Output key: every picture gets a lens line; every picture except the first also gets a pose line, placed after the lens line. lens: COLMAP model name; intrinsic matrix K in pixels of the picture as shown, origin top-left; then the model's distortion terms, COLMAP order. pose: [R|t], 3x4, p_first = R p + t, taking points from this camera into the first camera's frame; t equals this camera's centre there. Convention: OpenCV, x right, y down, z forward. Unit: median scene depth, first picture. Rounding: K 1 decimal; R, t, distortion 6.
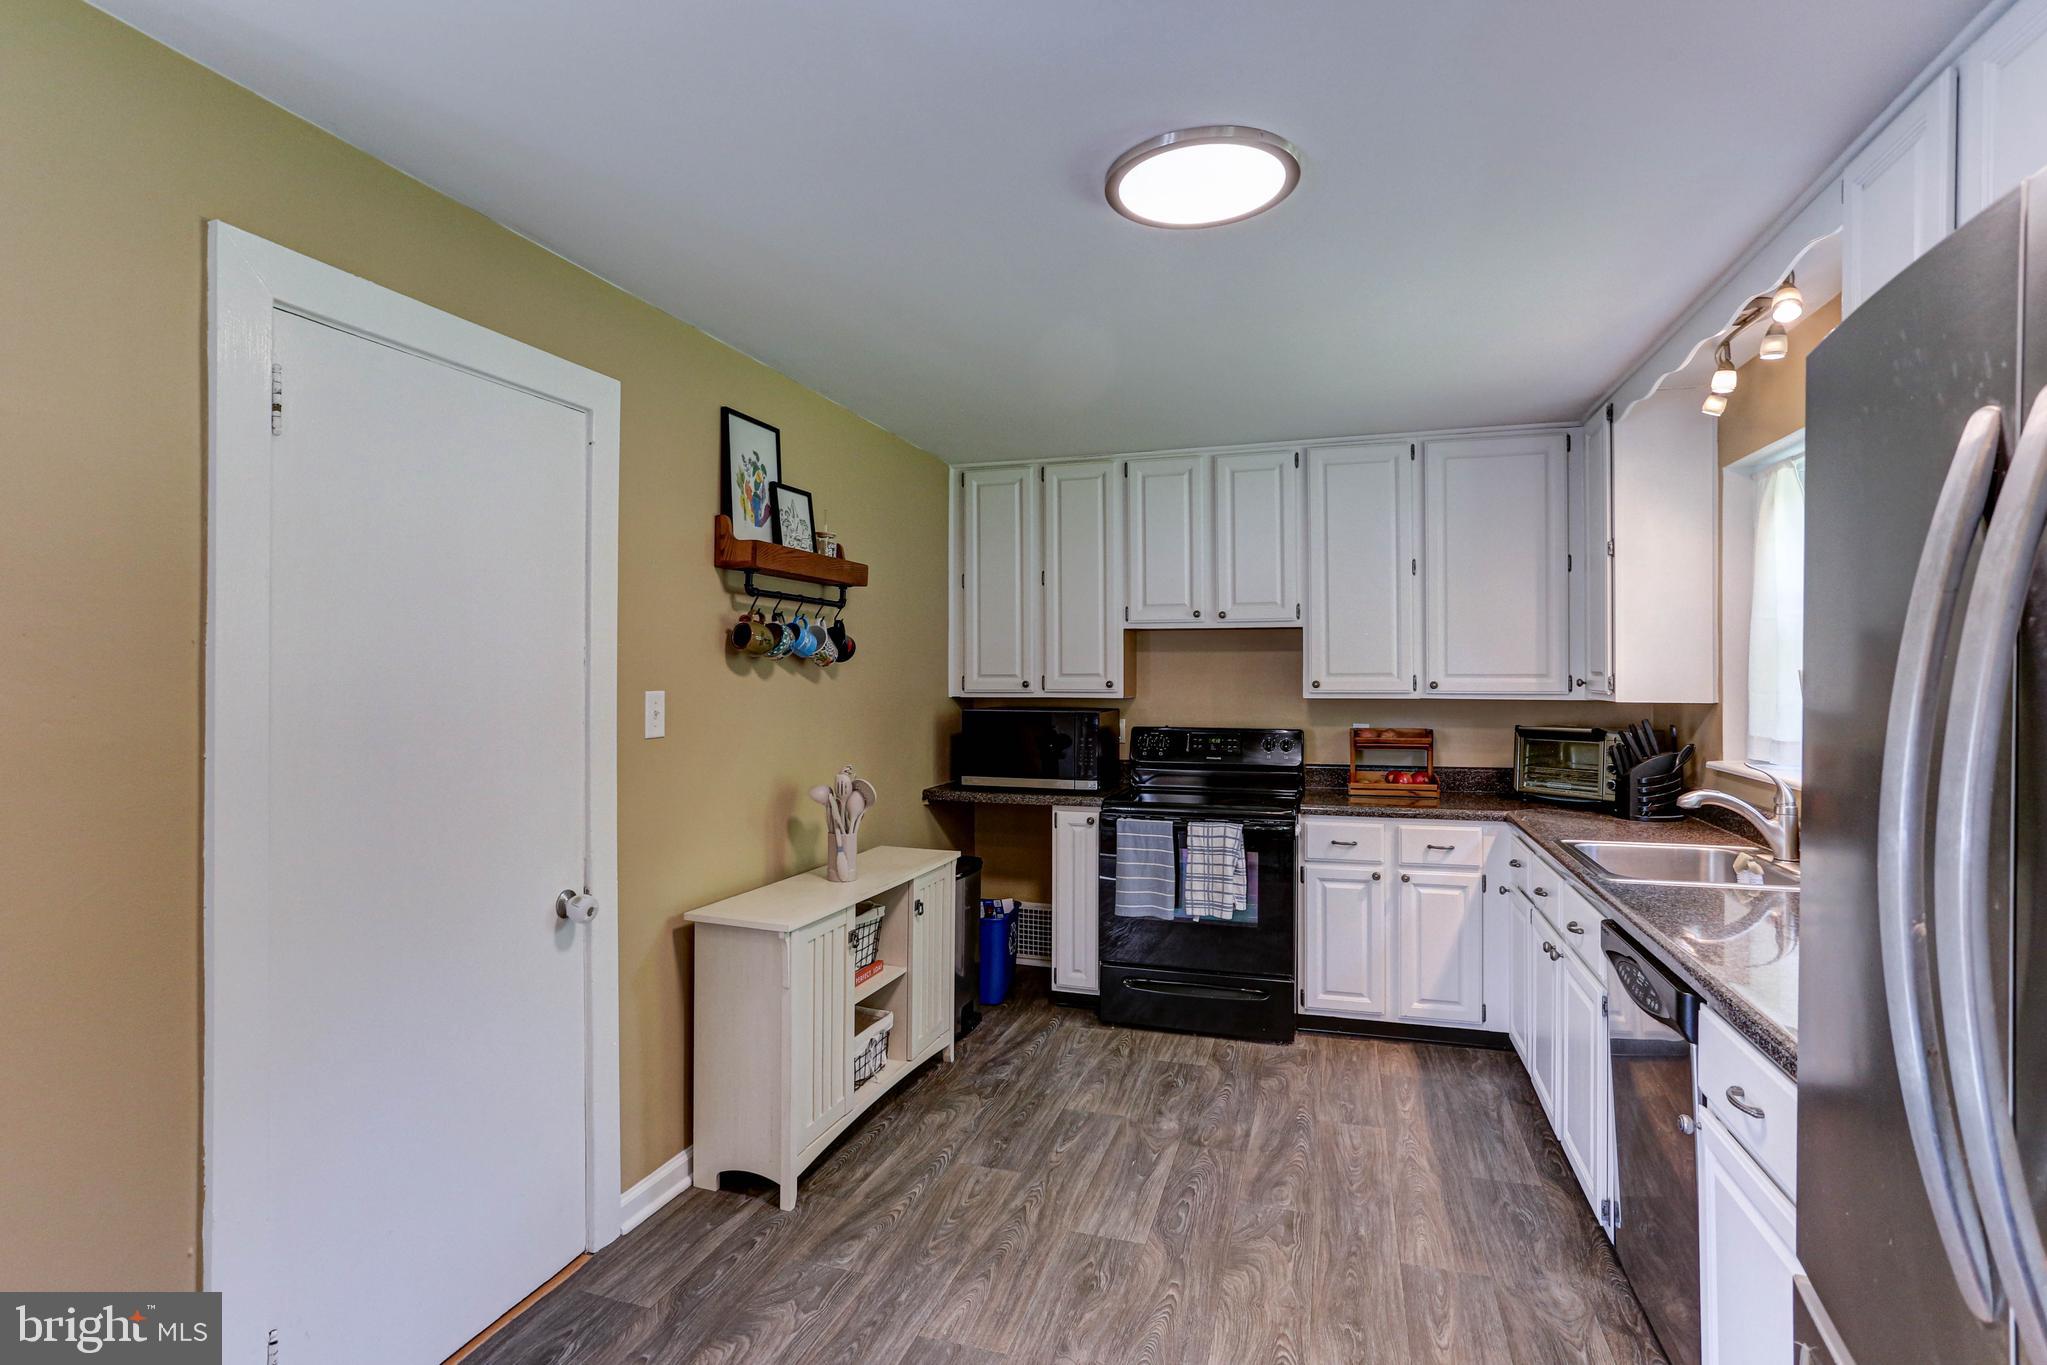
lens RADIAL K [[1014.2, 0, 1023.3], [0, 1014.2, 665.3], [0, 0, 1]] dist [-0.056380, 0.038282]
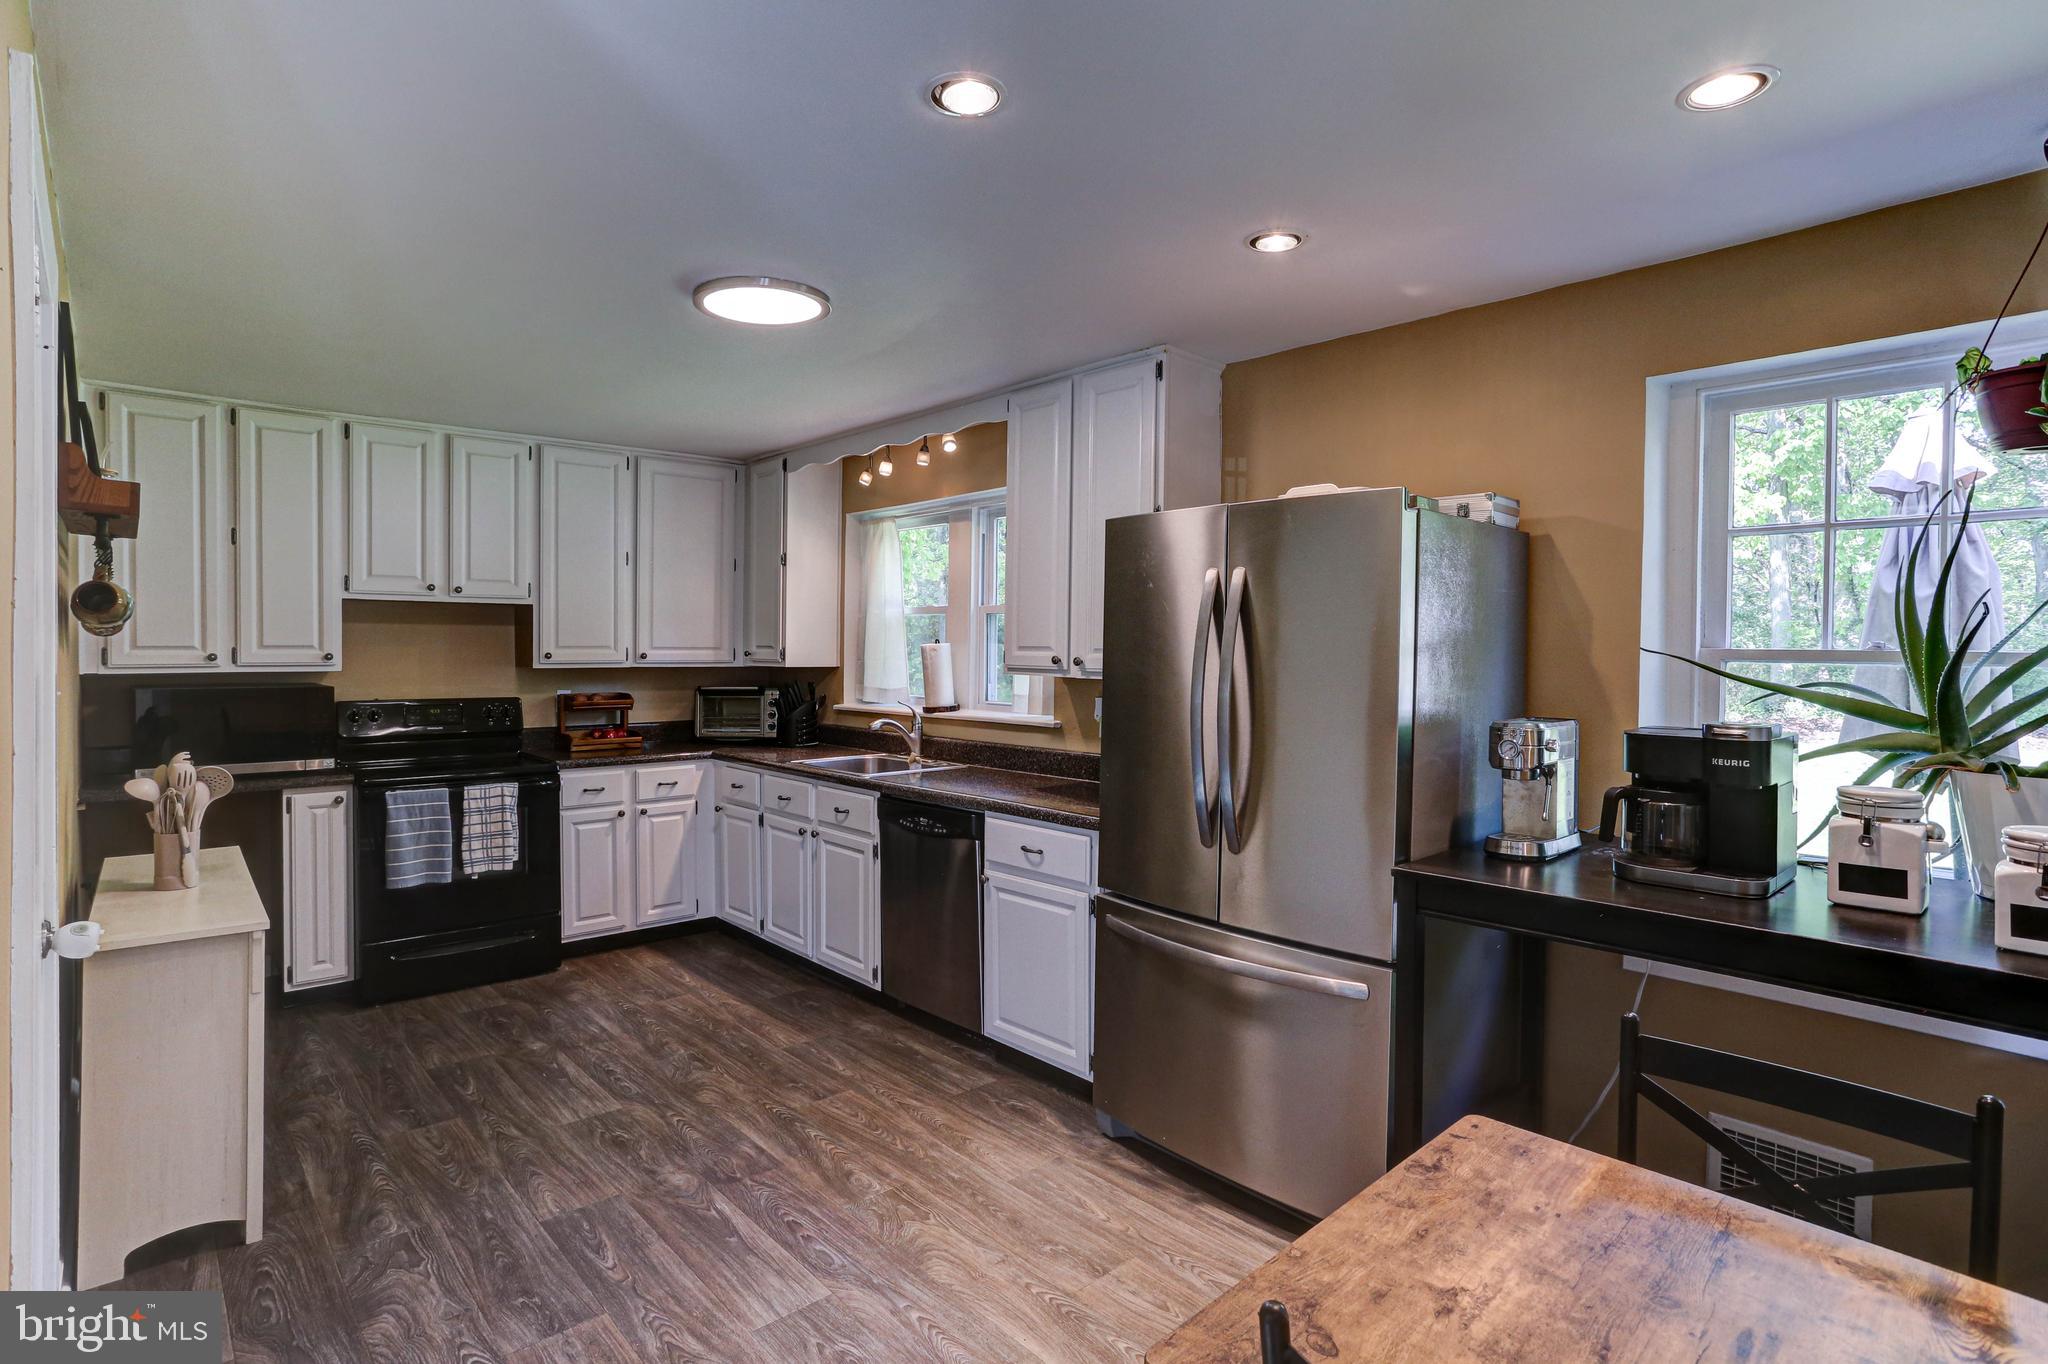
lens RADIAL K [[1014.7, 0, 1023.8], [0, 1014.7, 664.8], [0, 0, 1]] dist [-0.056380, 0.038282]
pose [[0.501606, -0.011632, 0.865018, -0.449148], [-0.010725, 0.999749, 0.019663, 0.001105], [-0.865030, -0.019140, 0.501356, -0.025456]]
